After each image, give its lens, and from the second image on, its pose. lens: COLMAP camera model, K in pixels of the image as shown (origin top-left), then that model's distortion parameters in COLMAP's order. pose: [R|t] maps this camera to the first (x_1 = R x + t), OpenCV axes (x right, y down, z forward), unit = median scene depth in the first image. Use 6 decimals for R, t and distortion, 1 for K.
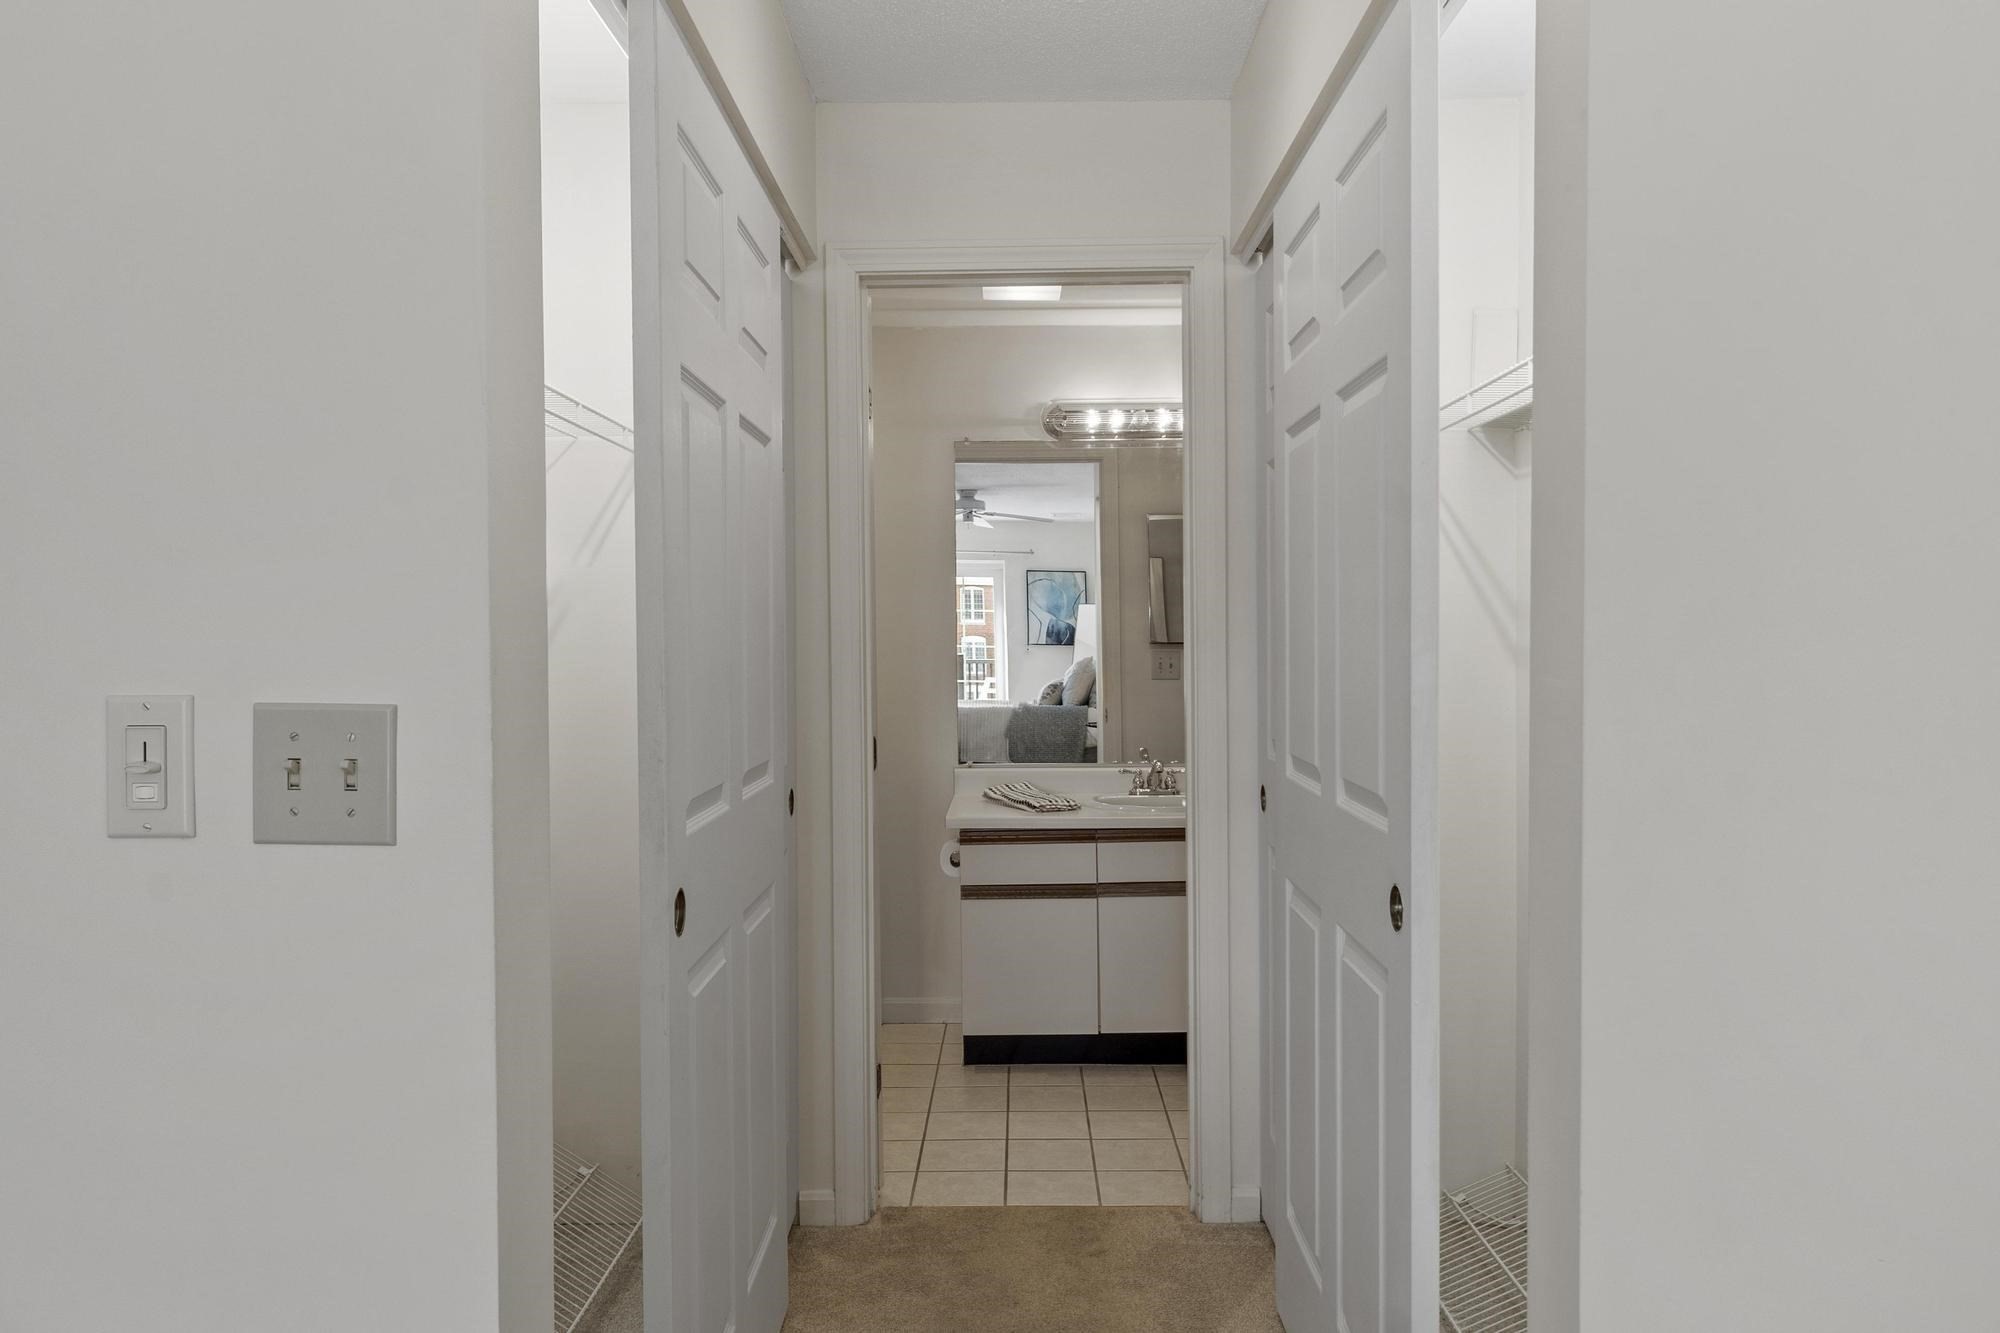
lens RADIAL K [[1390.5, 0, 1000.0], [0, 1390.5, 666.5], [0, 0, 1]] dist [0.000139, -0.000014]
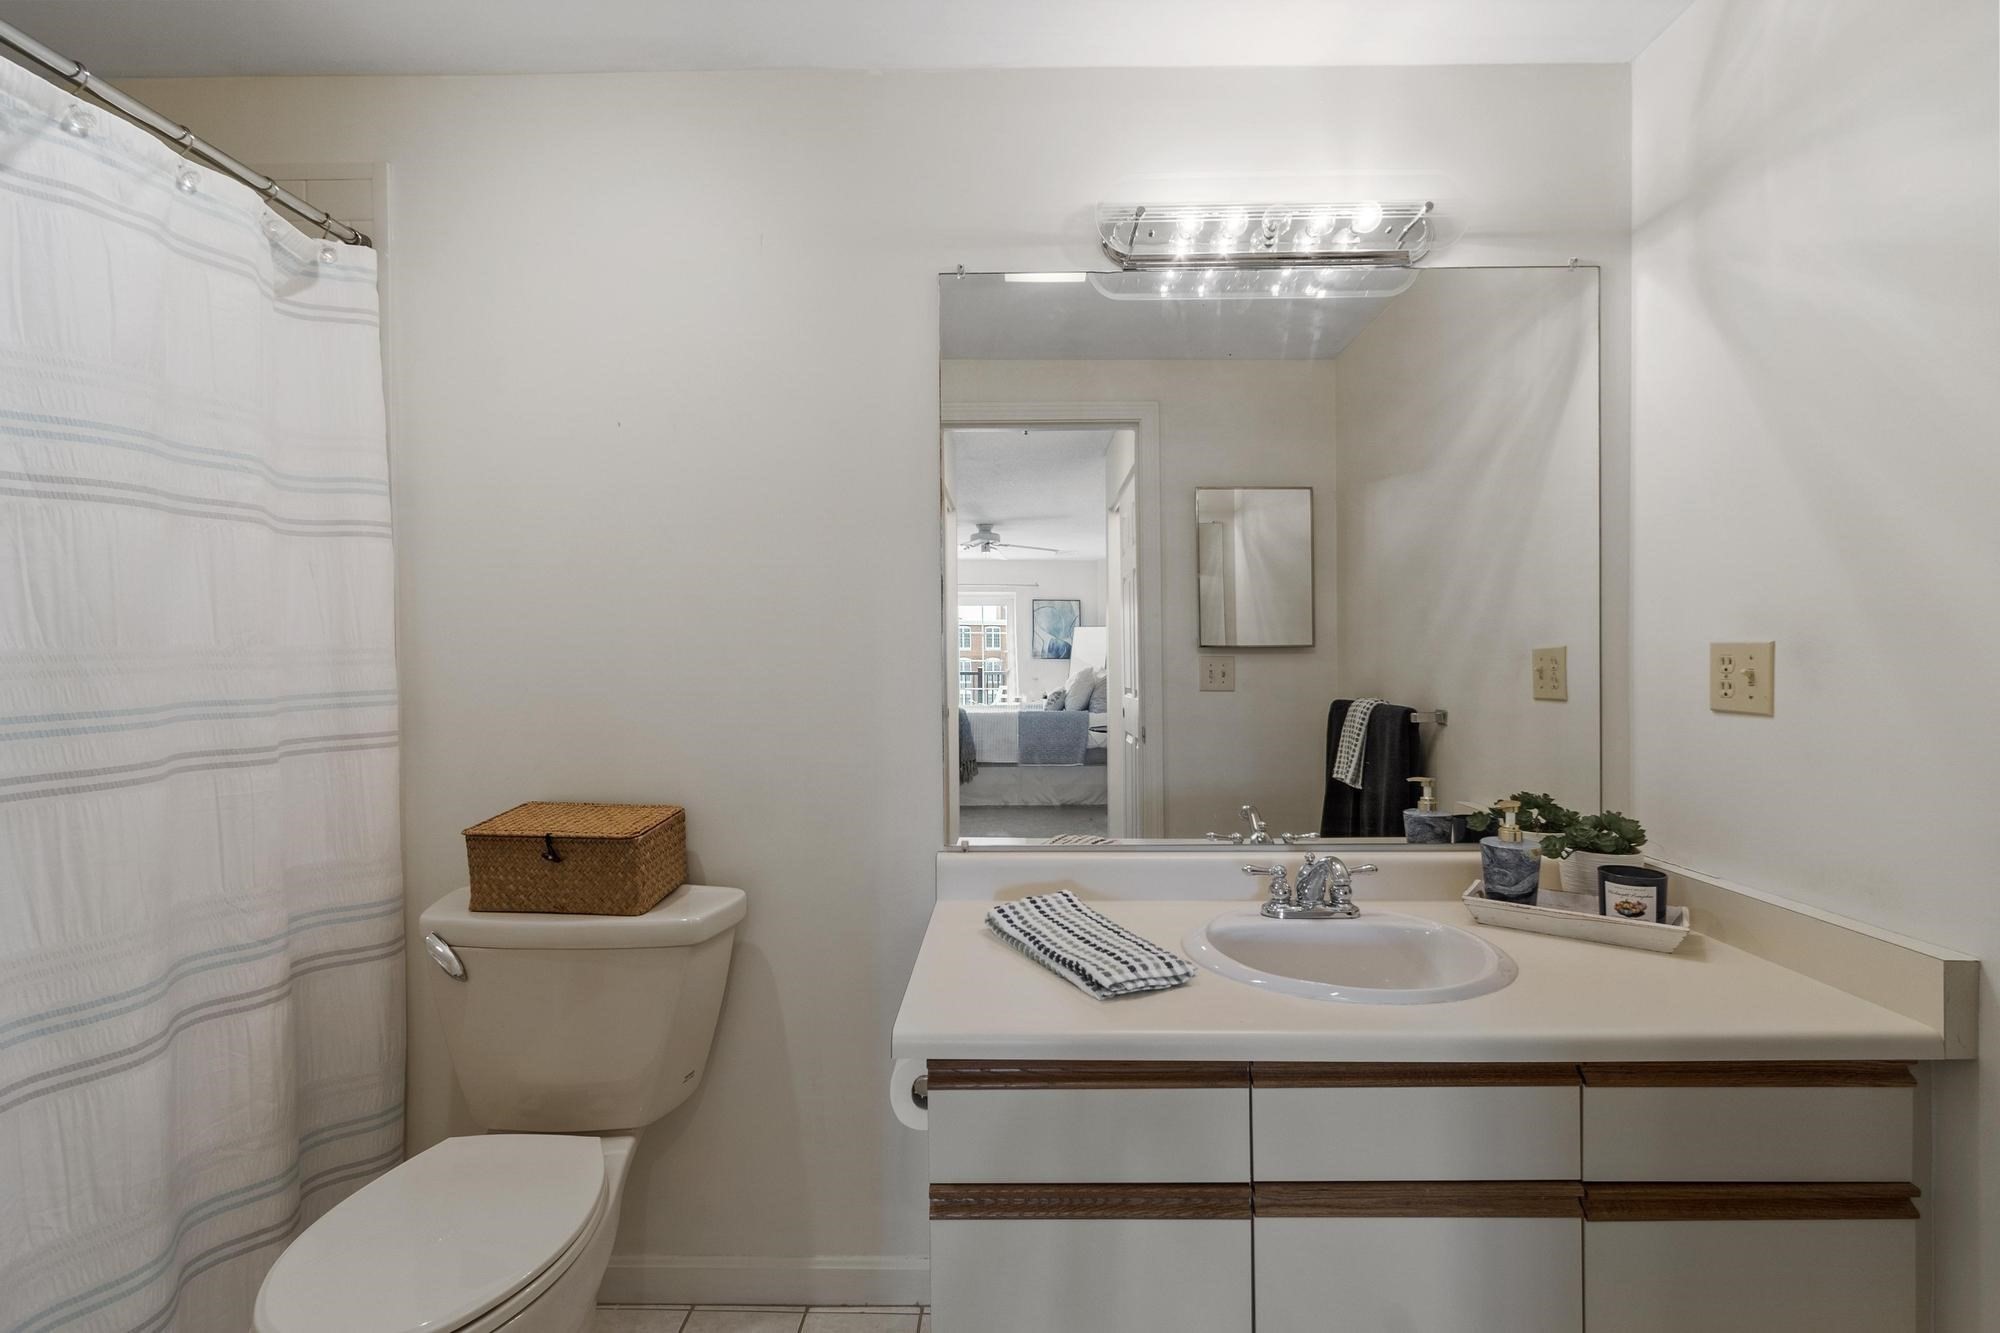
lens RADIAL K [[862.6, 0, 1000.0], [0, 862.6, 666.5], [0, 0, 1]] dist [-0.001474, -0.000099]
pose [[0.999897, 0.009603, -0.010678, -0.001912], [-0.009727, 0.999886, -0.011584, 0.000641], [0.010566, 0.011687, 0.999876, 0.277158]]
